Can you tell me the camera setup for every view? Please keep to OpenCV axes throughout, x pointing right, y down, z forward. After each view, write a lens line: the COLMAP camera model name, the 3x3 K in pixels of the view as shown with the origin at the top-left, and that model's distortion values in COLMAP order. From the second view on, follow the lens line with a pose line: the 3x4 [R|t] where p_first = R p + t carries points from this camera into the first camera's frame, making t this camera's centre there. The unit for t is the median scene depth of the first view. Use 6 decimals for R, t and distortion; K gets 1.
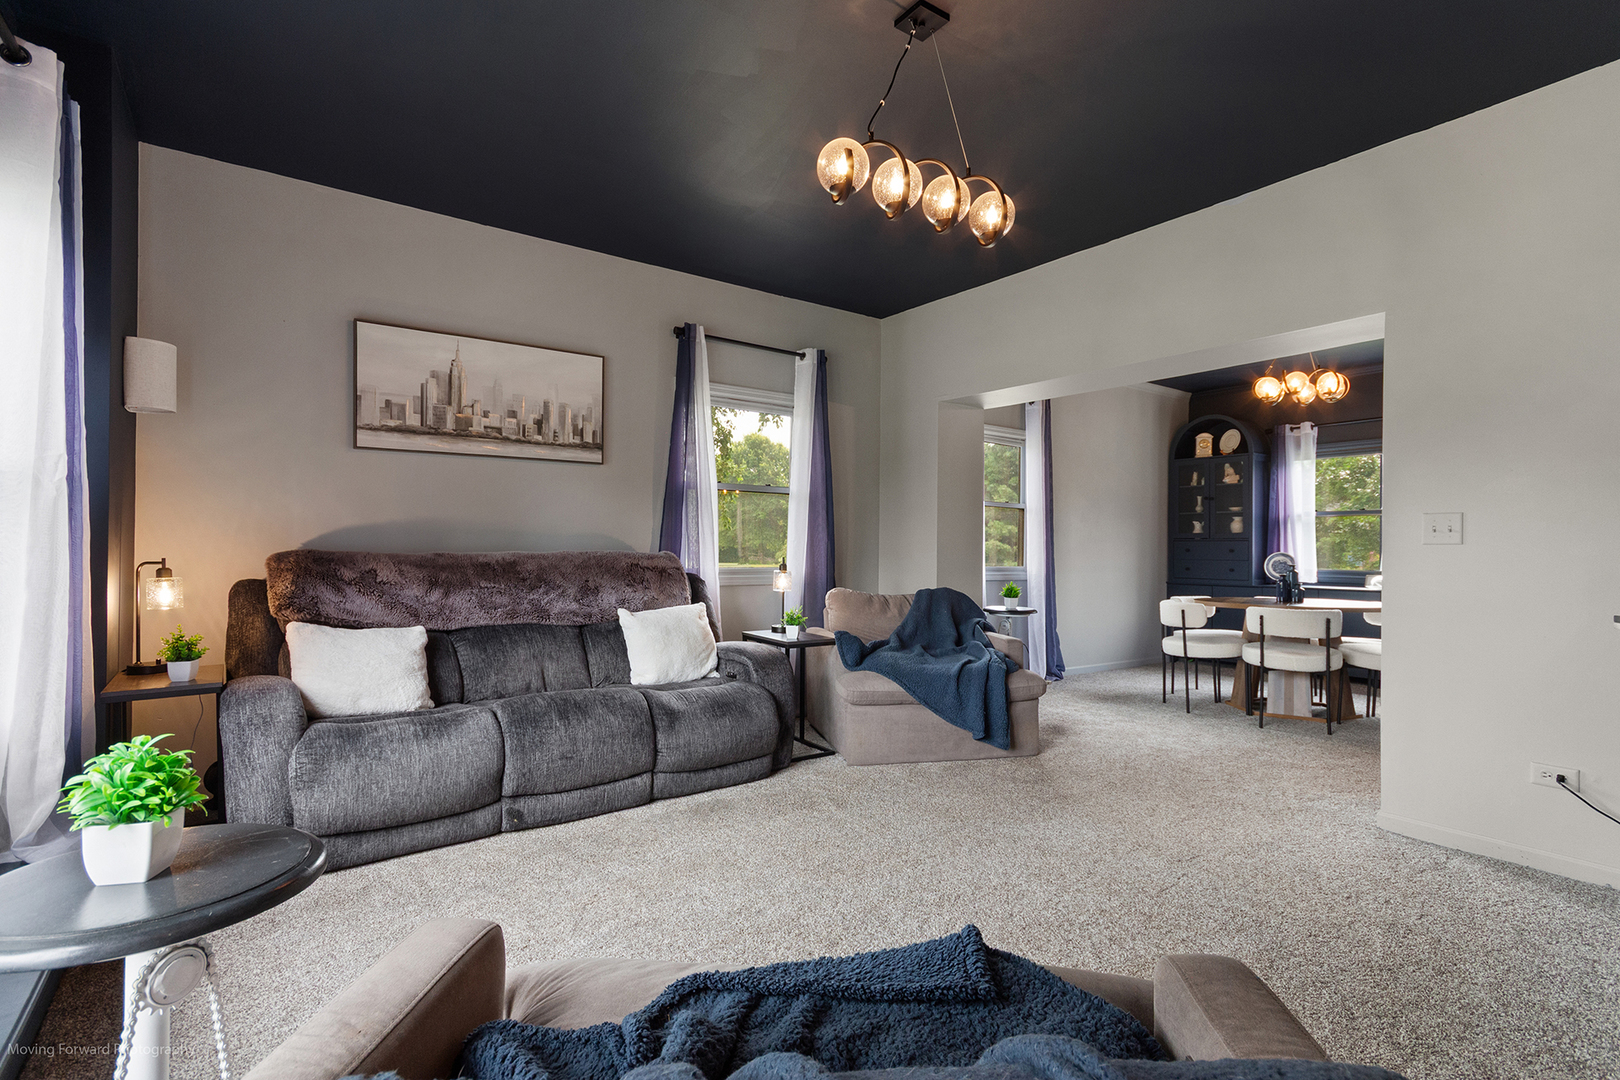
lens RADIAL K [[767.6, 0, 804.6], [0, 767.6, 548.6], [0, 0, 1]] dist [0.015608, 0.001678]
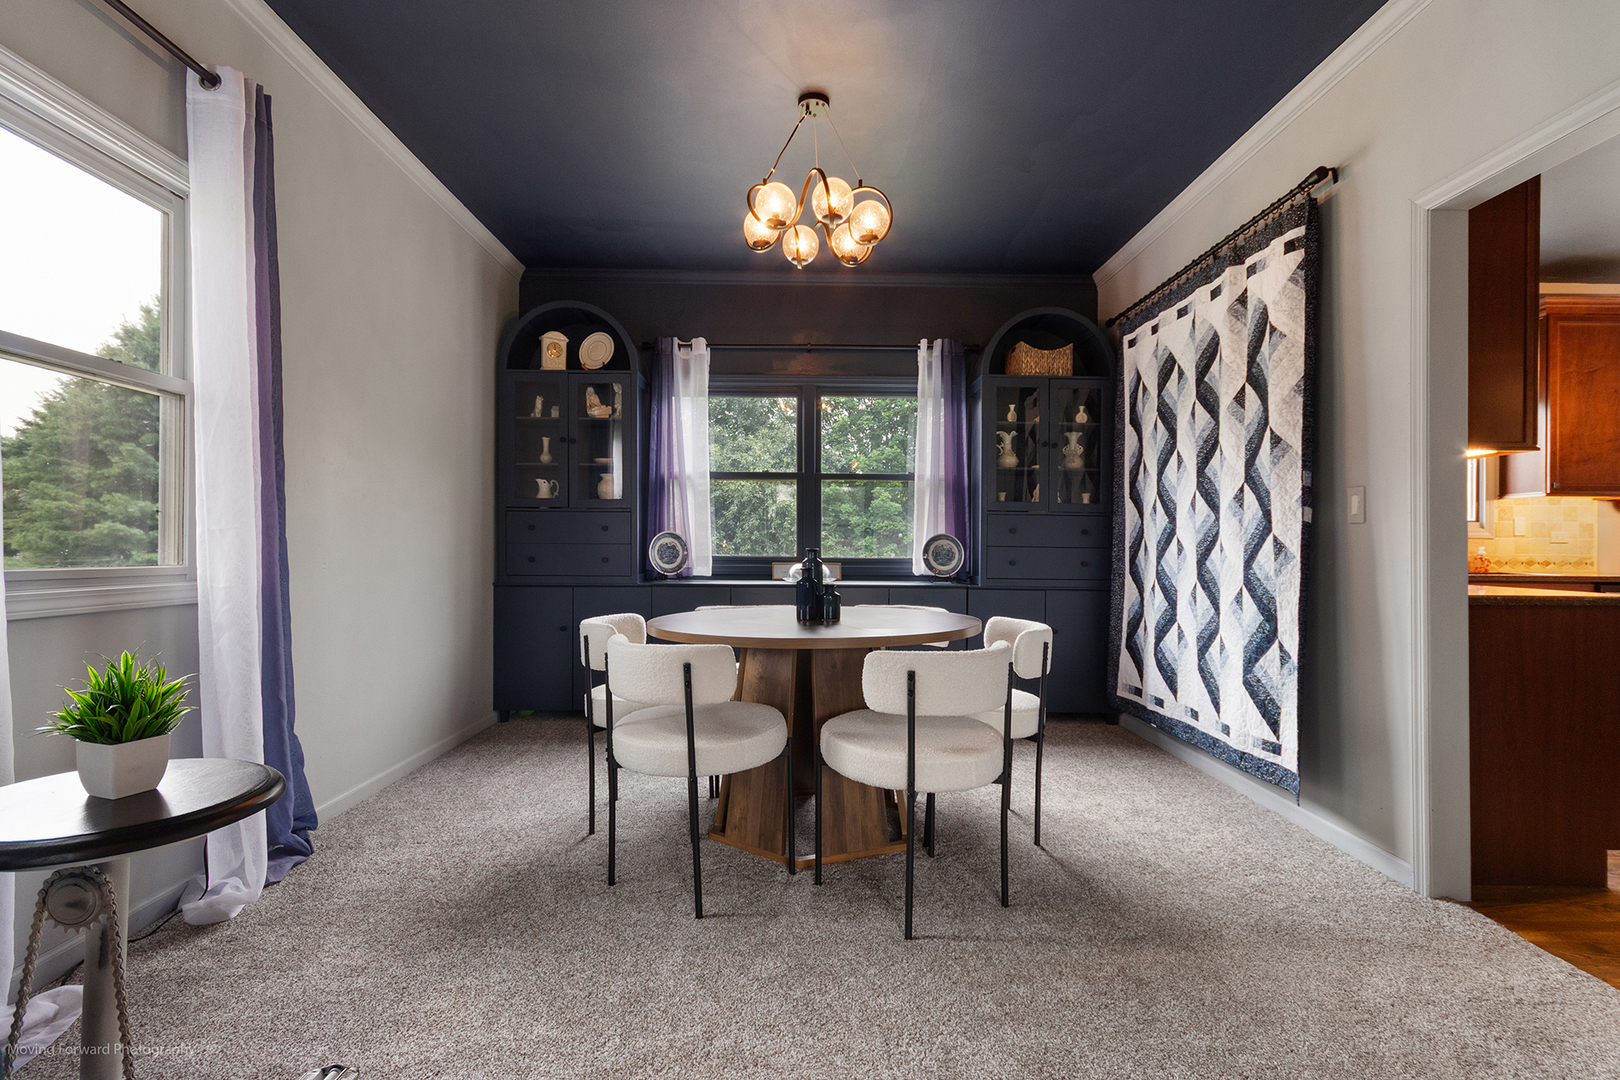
lens RADIAL K [[767.6, 0, 804.6], [0, 767.6, 548.6], [0, 0, 1]] dist [0.015608, 0.001678]
pose [[0.568371, -0.008262, 0.822731, 0.145443], [-0.004359, 0.999905, 0.013052, 0.010581], [-0.822761, -0.011005, 0.568281, 0.532787]]
